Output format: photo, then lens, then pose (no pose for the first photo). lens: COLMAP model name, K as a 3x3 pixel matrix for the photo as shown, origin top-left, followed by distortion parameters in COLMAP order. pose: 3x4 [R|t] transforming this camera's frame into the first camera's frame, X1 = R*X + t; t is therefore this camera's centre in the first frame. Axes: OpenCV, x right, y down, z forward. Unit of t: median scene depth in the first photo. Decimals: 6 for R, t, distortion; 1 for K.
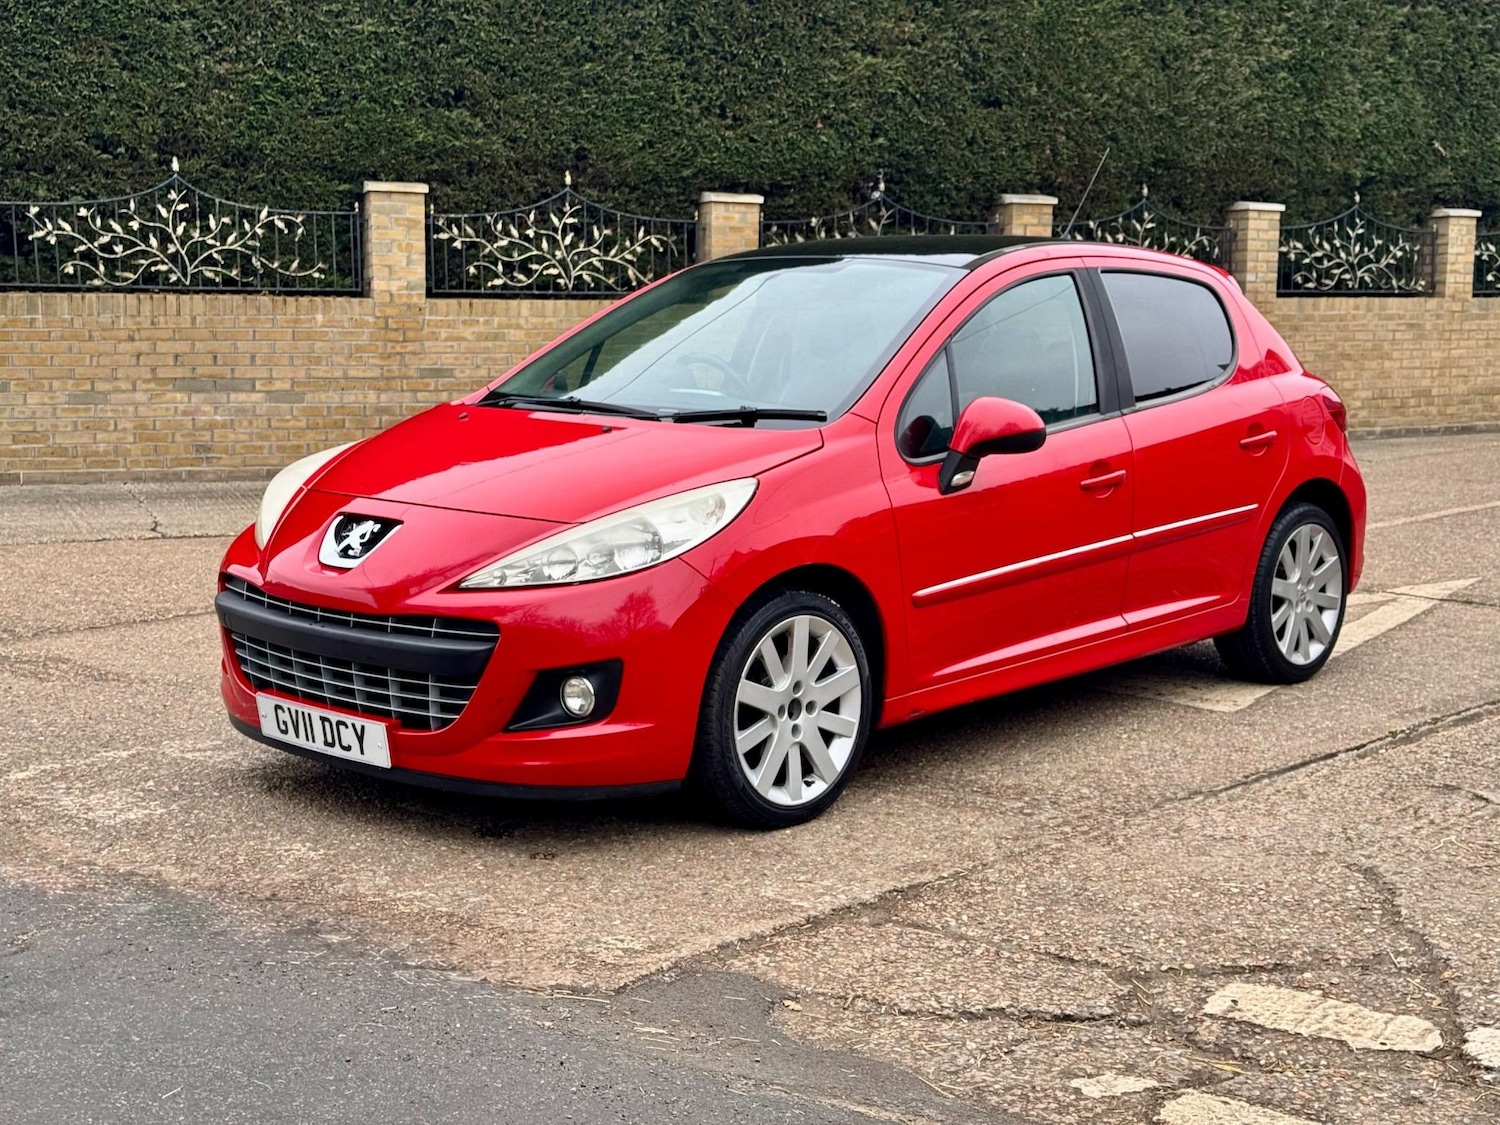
lens RADIAL K [[2147.8, 0, 765.6], [0, 2147.8, 536.0], [0, 0, 1]] dist [0.094319, 0.042528]
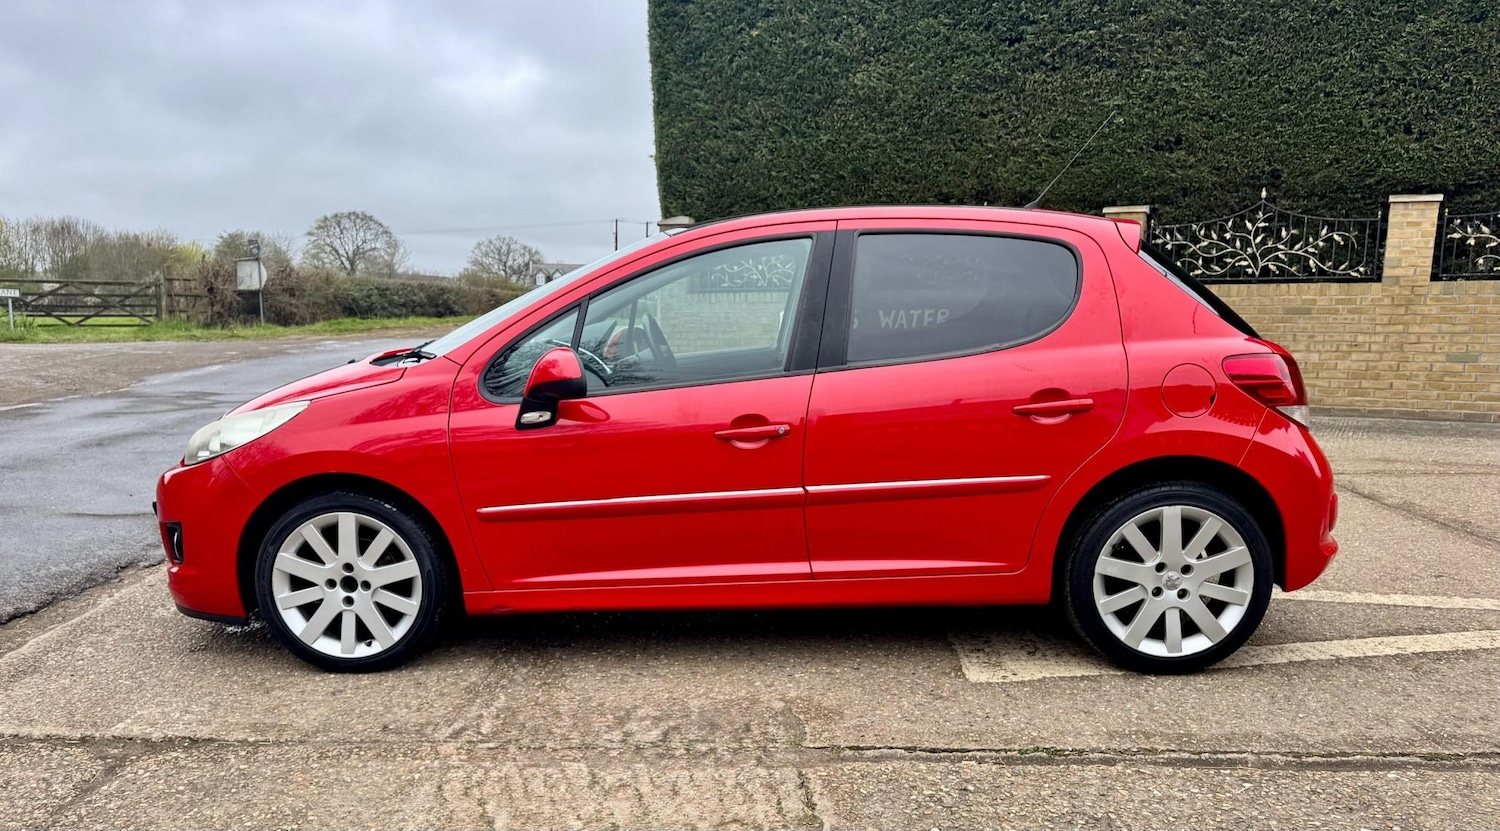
lens RADIAL K [[1109.4, 0, 707.3], [0, 1109.4, 509.0], [0, 0, 1]] dist [0.045868, -0.055309]
pose [[0.637819, 0.131623, -0.758856, 0.246996], [-0.073671, 0.991197, 0.110003, -0.020555], [0.766655, -0.014257, 0.641901, 0.276416]]
